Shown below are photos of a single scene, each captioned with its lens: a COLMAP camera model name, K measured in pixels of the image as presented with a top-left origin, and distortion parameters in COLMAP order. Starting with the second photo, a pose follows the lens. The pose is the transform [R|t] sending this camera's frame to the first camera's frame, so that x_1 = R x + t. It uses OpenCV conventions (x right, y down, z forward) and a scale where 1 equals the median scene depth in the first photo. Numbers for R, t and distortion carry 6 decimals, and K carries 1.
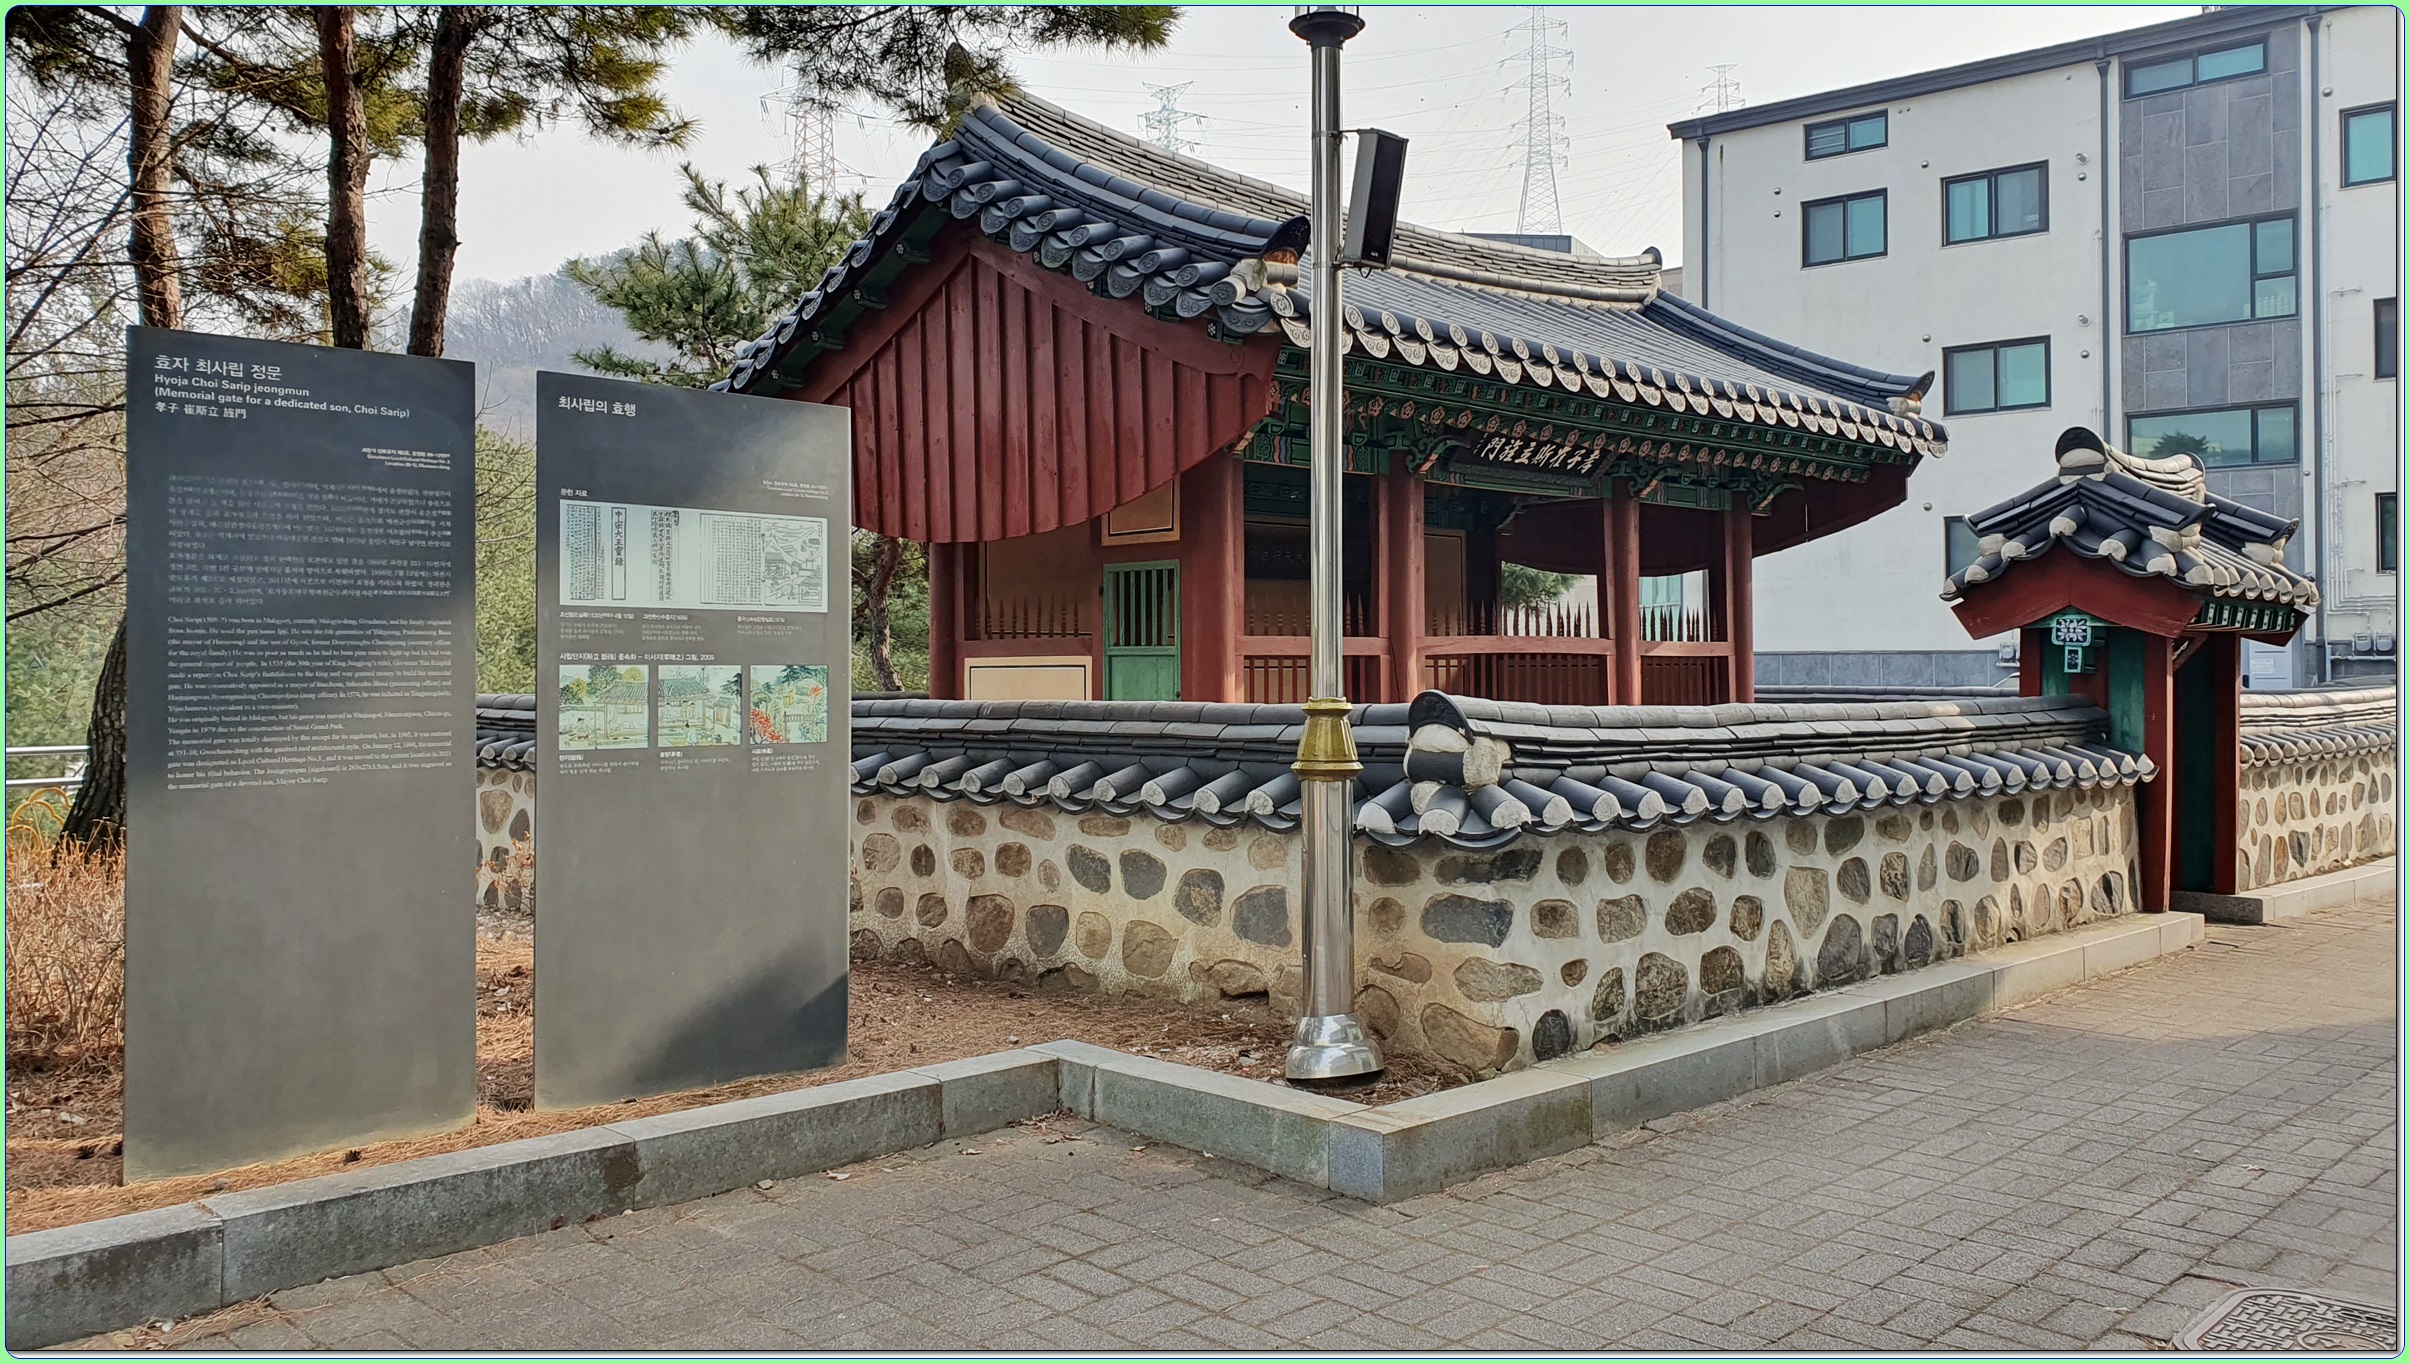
lens RADIAL K [[1832.7, 0, 1226.3], [0, 1832.7, 637.3], [0, 0, 1]] dist [0.041538, -0.046004]
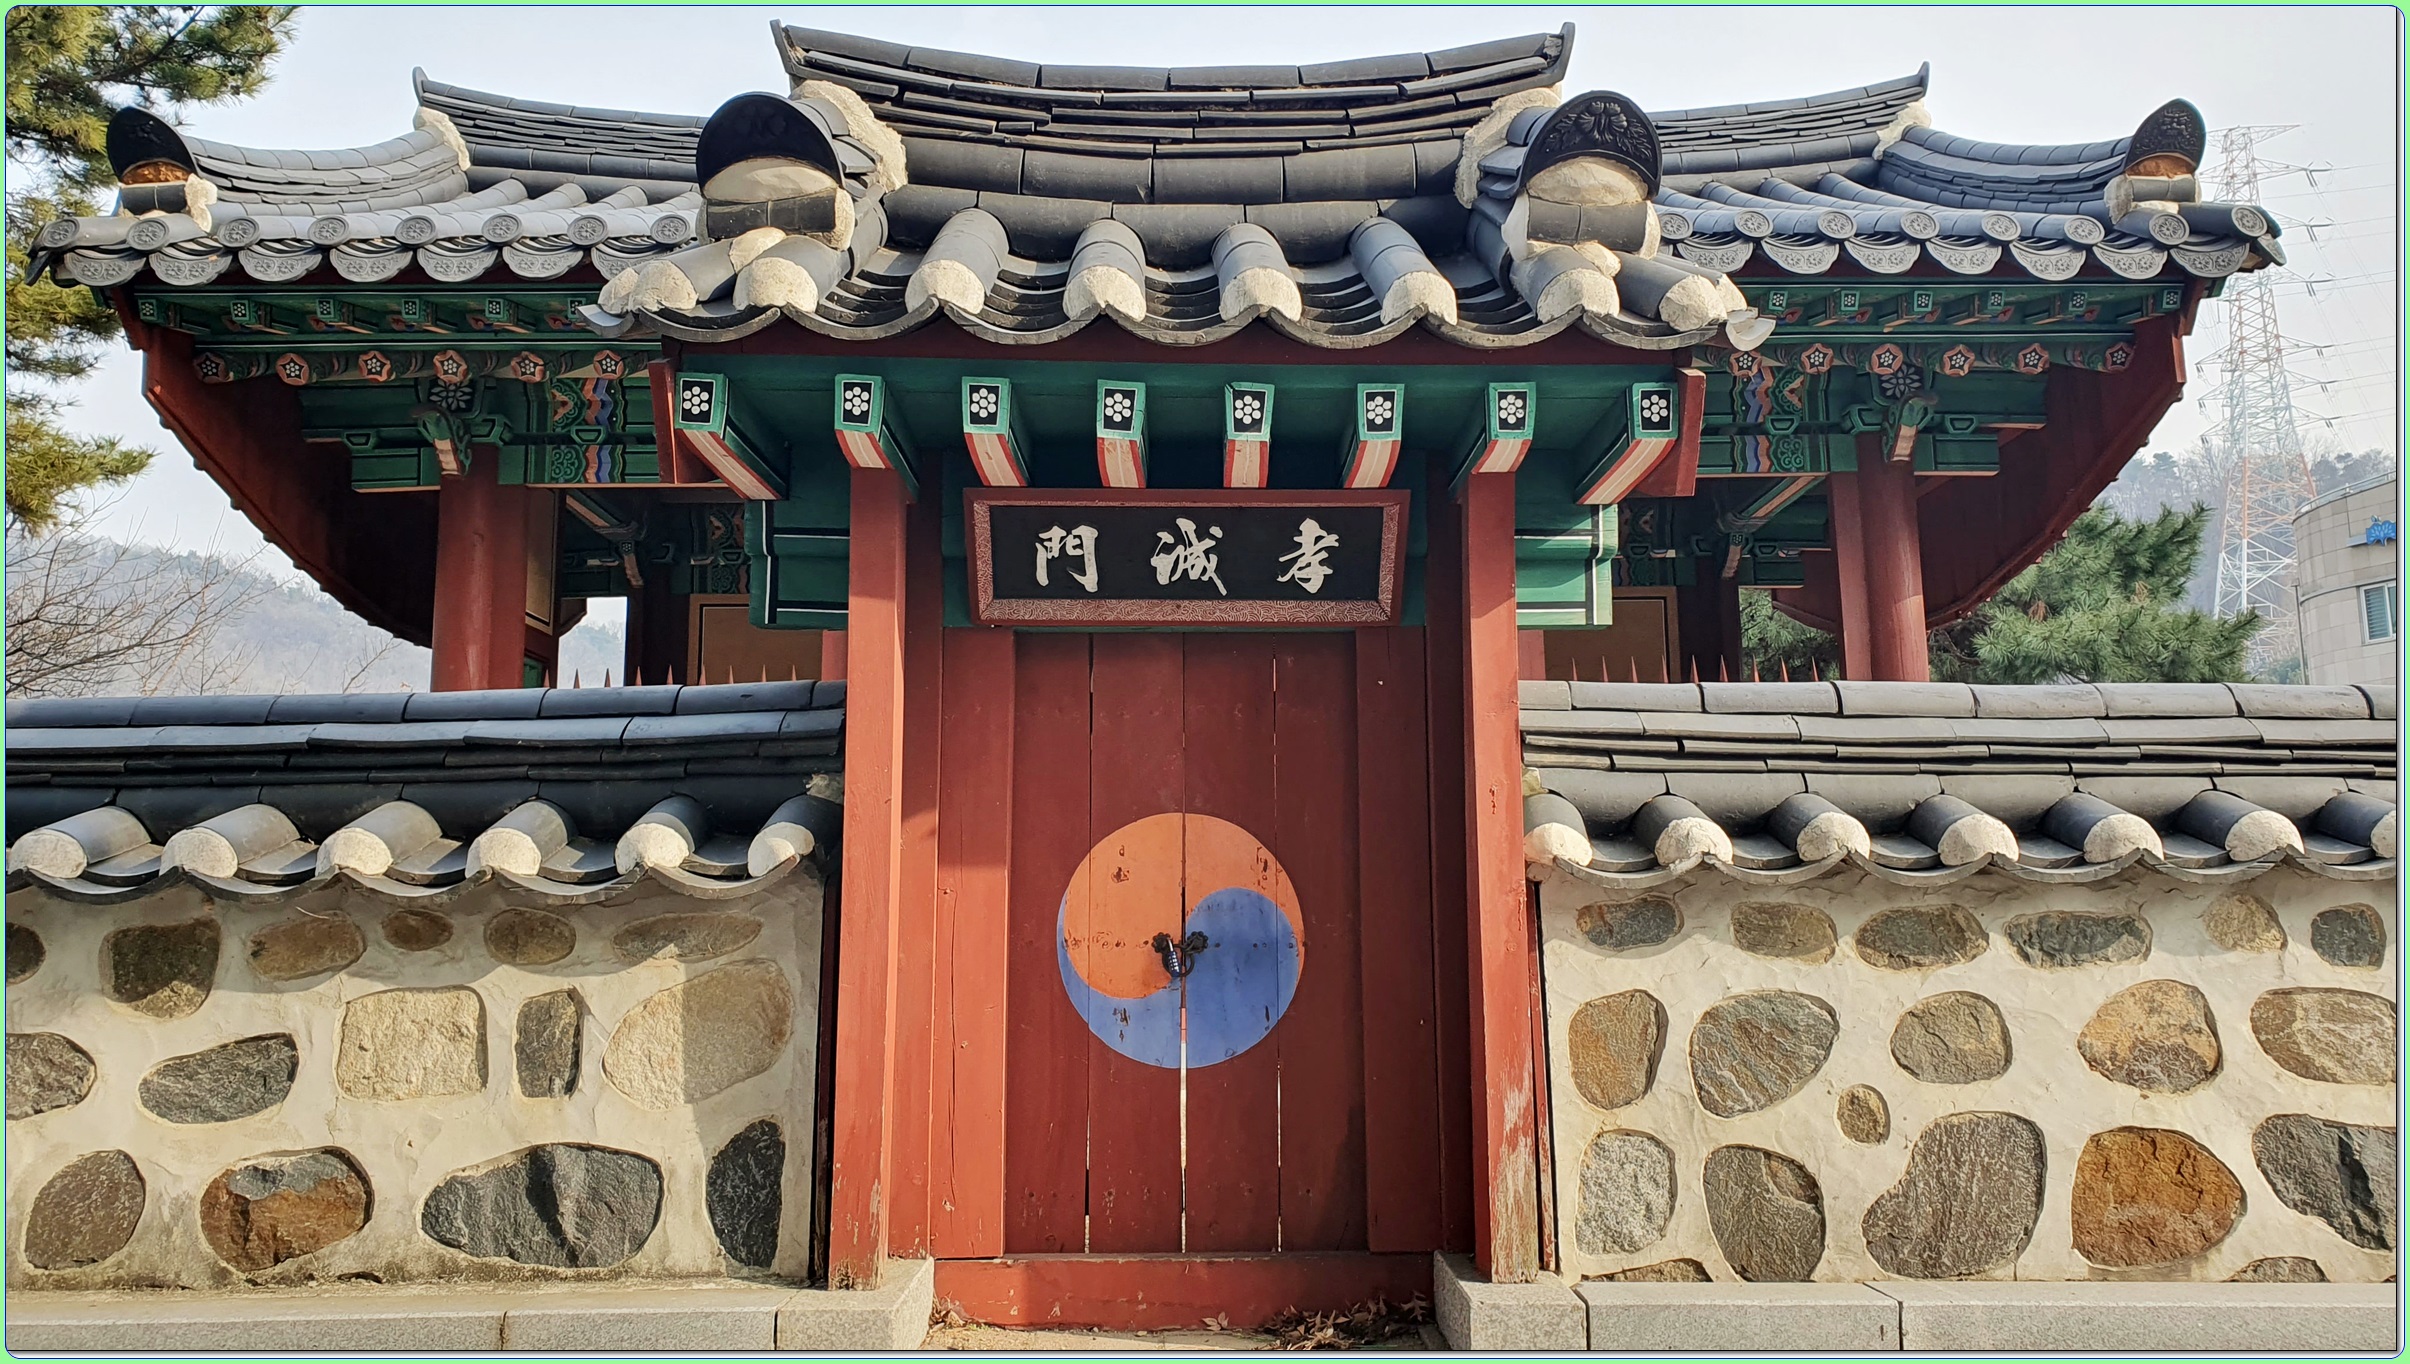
lens RADIAL K [[1832.7, 0, 1253.5], [0, 1832.7, 655.2], [0, 0, 1]] dist [0.041538, -0.046004]
pose [[0.722369, -0.108080, -0.683010, 1.387823], [0.022129, 0.990818, -0.133383, 0.138272], [0.691154, 0.081237, 0.718127, 1.373363]]
